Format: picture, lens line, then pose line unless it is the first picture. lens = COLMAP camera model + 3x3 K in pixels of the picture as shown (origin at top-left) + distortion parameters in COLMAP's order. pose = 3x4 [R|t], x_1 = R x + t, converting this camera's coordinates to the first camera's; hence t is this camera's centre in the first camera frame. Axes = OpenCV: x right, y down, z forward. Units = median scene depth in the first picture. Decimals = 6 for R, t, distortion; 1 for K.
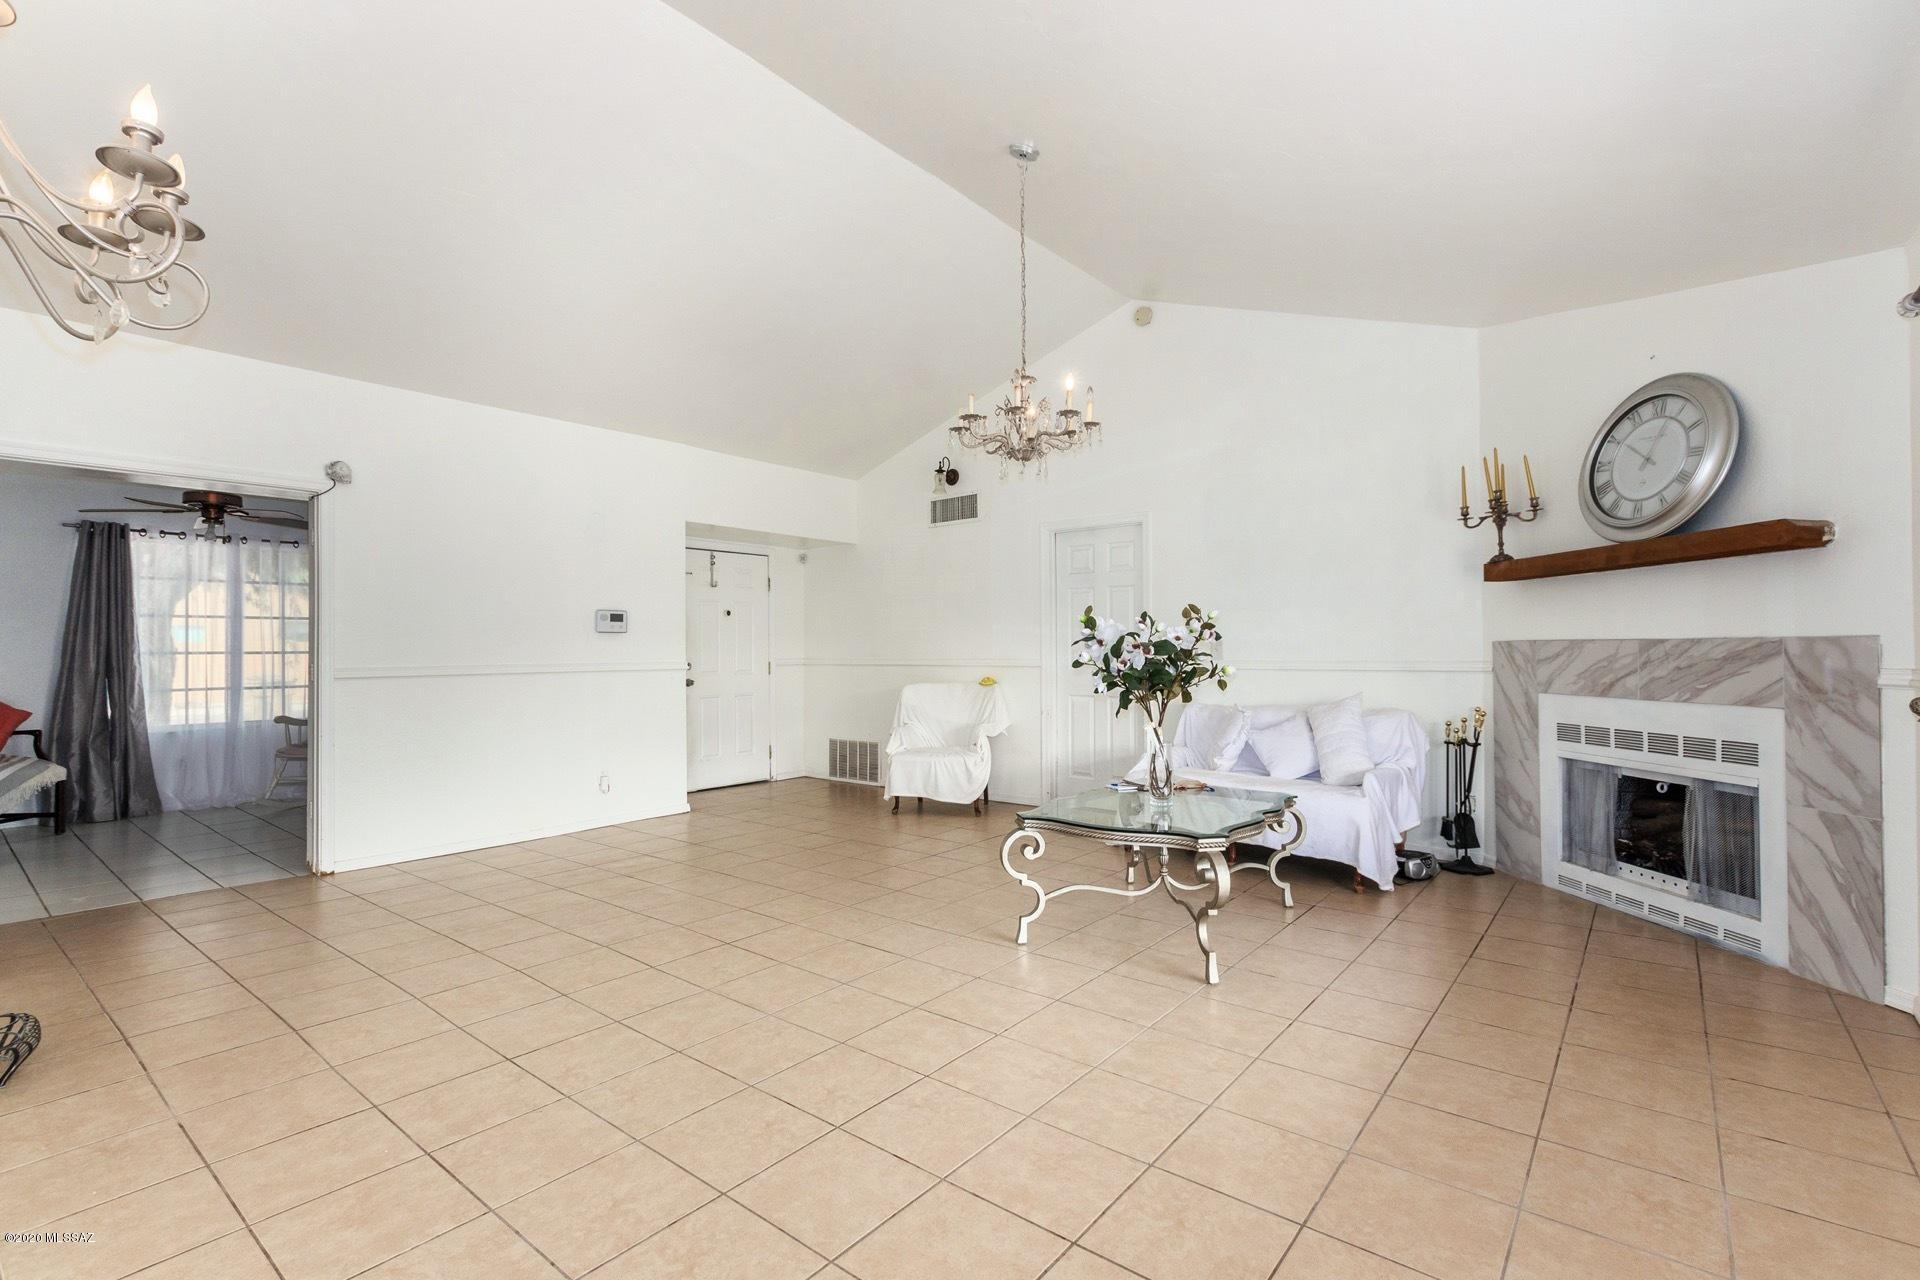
lens RADIAL K [[874.5, 0, 952.1], [0, 874.5, 635.8], [0, 0, 1]] dist [0.005568, -0.003420]
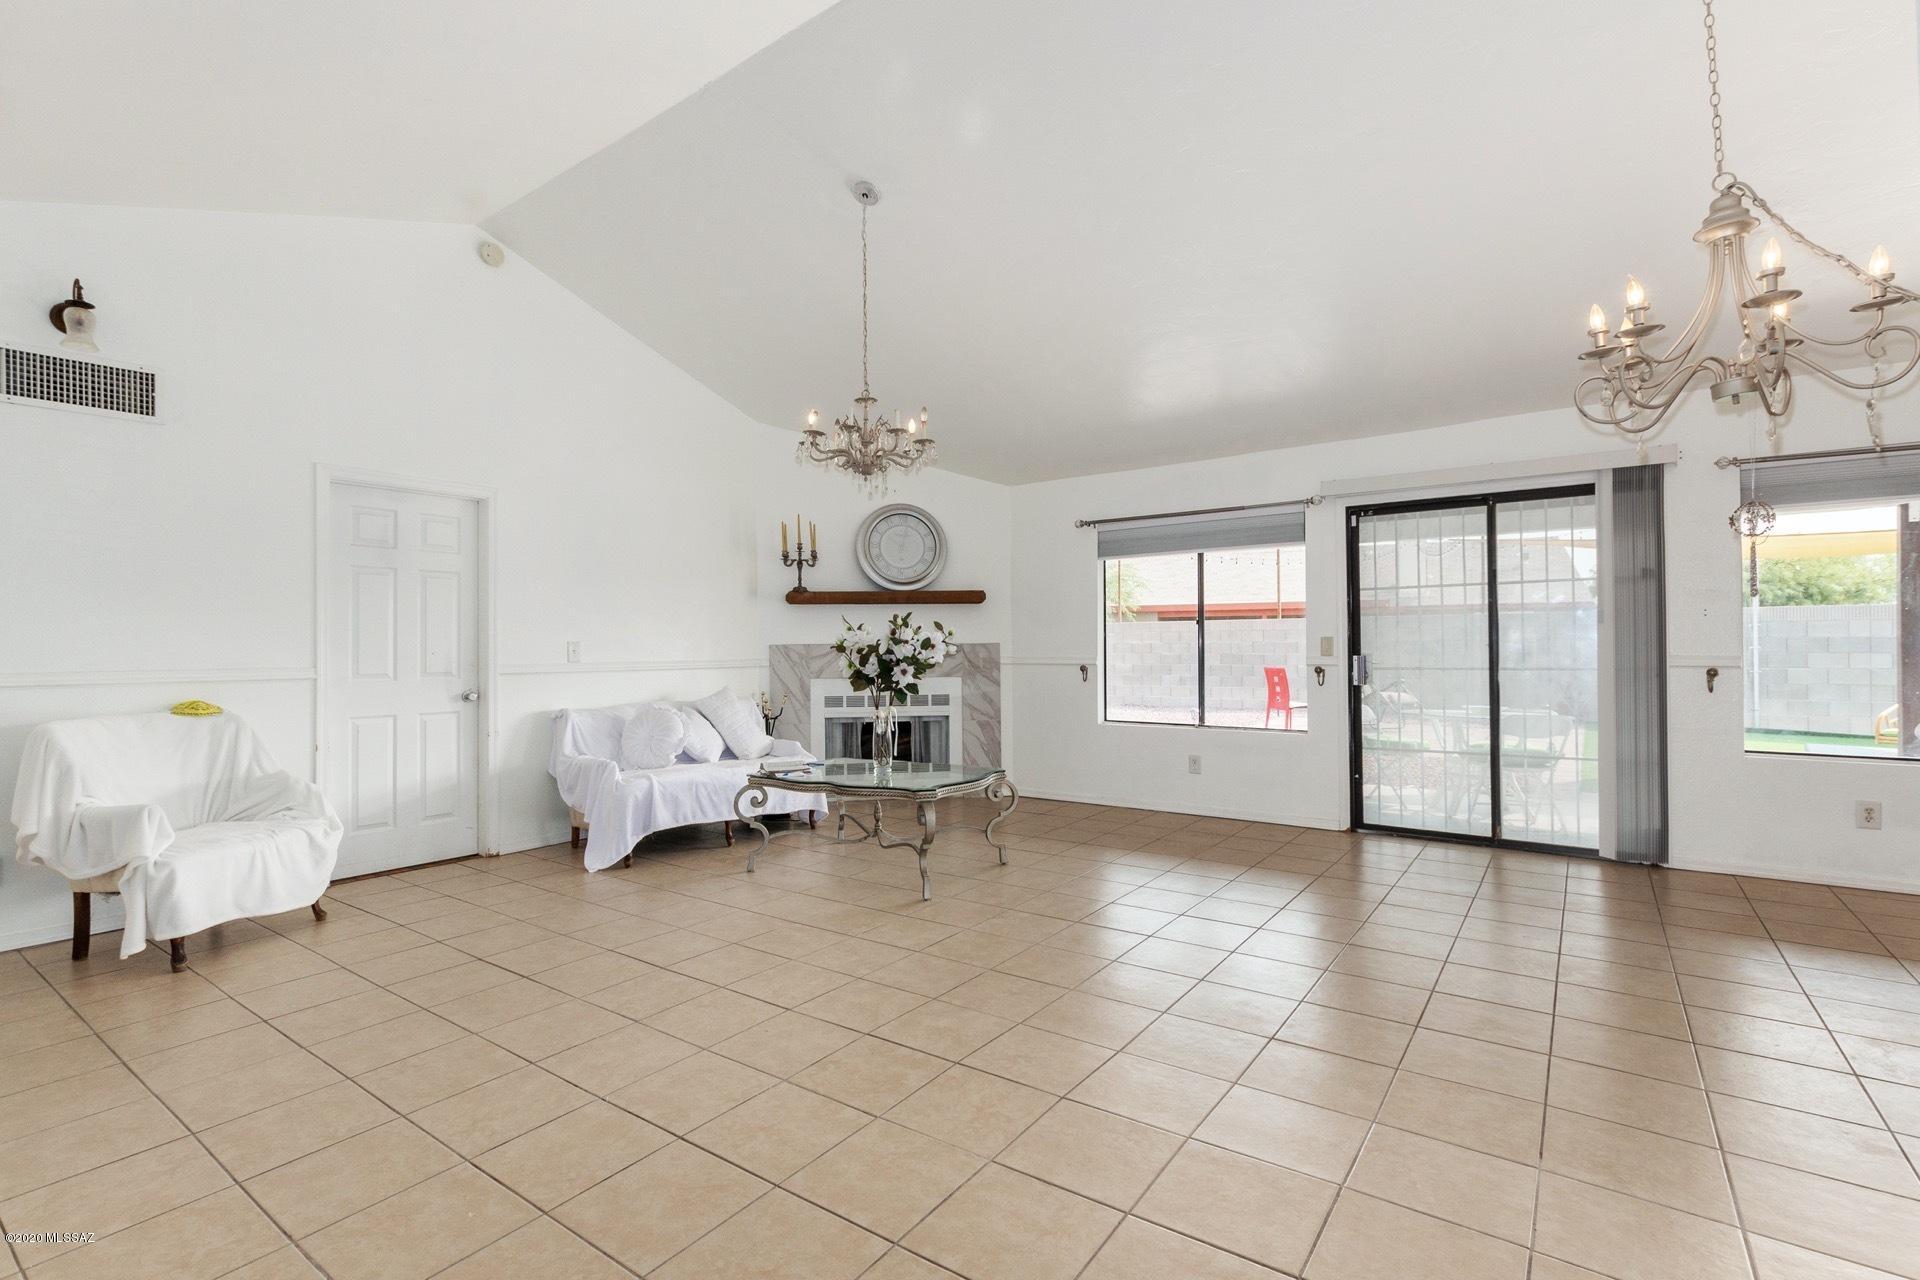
lens RADIAL K [[874.5, 0, 952.7], [0, 874.5, 637.2], [0, 0, 1]] dist [0.005568, -0.003420]
pose [[-0.057036, 0.016477, 0.998236, -1.012913], [-0.008699, 0.999818, -0.017000, 0.018651], [-0.998334, -0.009653, -0.056882, 0.955183]]
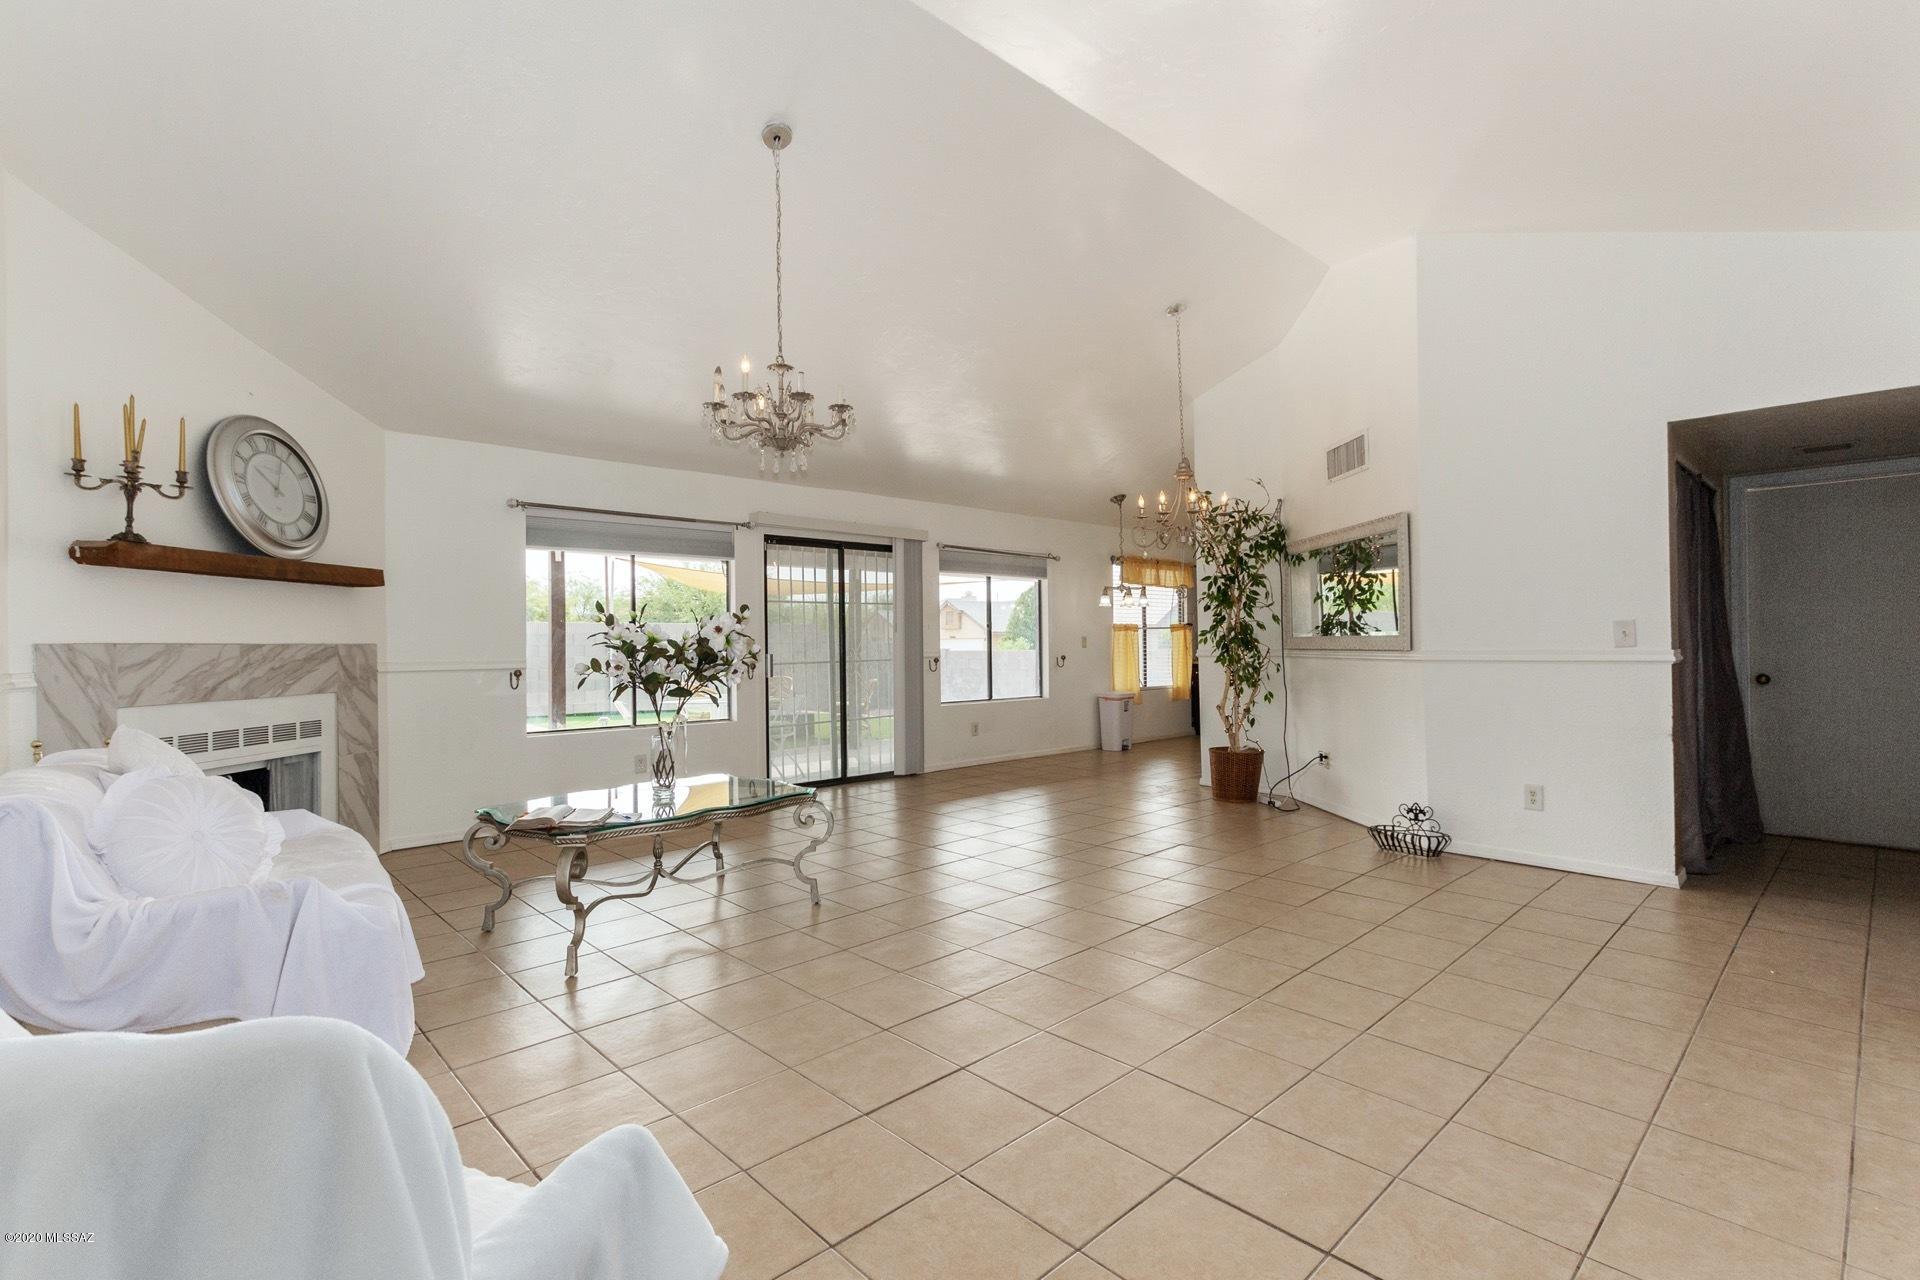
lens RADIAL K [[874.5, 0, 959.6], [0, 874.5, 637.3], [0, 0, 1]] dist [0.005568, -0.003420]
pose [[-0.991800, 0.016733, 0.126703, -0.235684], [0.013717, 0.999602, -0.024642, 0.034185], [-0.127065, -0.022702, -0.991635, 1.944494]]
